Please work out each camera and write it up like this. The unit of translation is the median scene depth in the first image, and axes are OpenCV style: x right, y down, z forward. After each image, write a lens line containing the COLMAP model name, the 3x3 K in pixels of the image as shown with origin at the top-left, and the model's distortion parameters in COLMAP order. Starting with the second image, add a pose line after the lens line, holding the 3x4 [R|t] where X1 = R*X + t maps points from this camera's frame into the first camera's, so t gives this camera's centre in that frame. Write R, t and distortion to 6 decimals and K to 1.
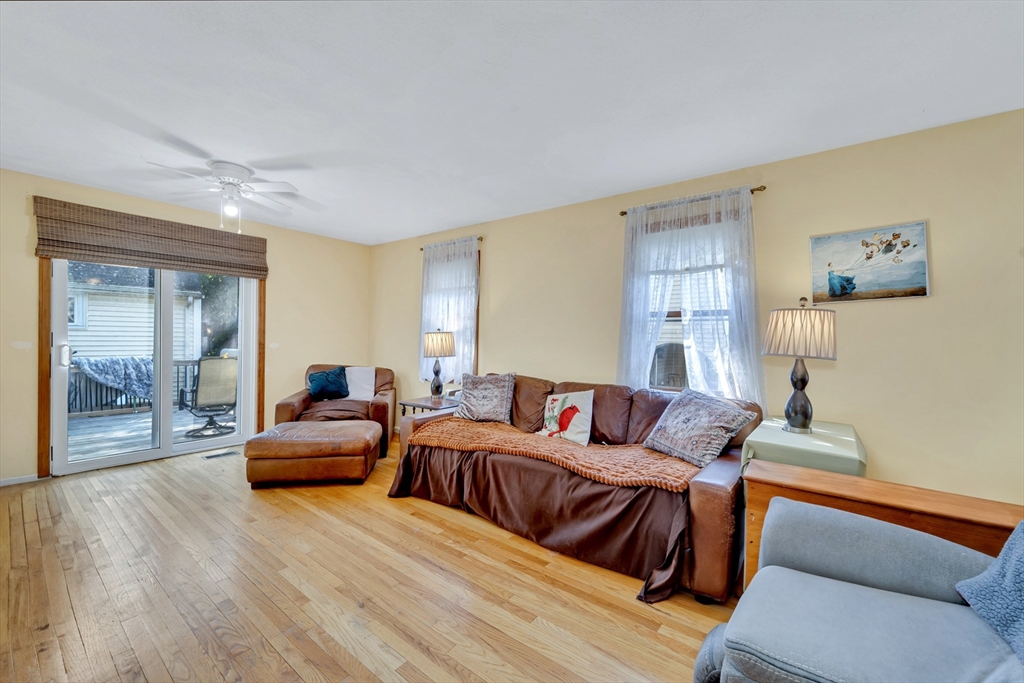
lens RADIAL K [[401.3, 0, 510.4], [0, 401.3, 341.9], [0, 0, 1]] dist [-0.000031, -0.000001]
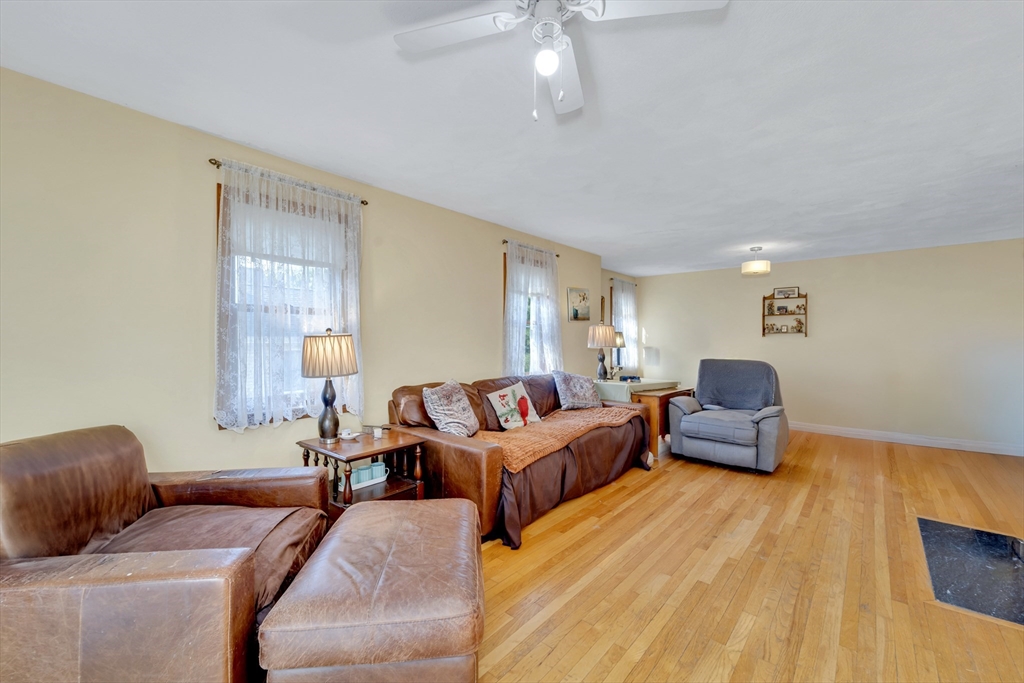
lens RADIAL K [[401.3, 0, 511.8], [0, 401.3, 340.6], [0, 0, 1]] dist [-0.000031, -0.000001]
pose [[0.074022, -0.031725, 0.996752, -1.340372], [-0.005487, 0.999466, 0.032219, -0.062536], [-0.997242, -0.007854, 0.073808, 1.188384]]
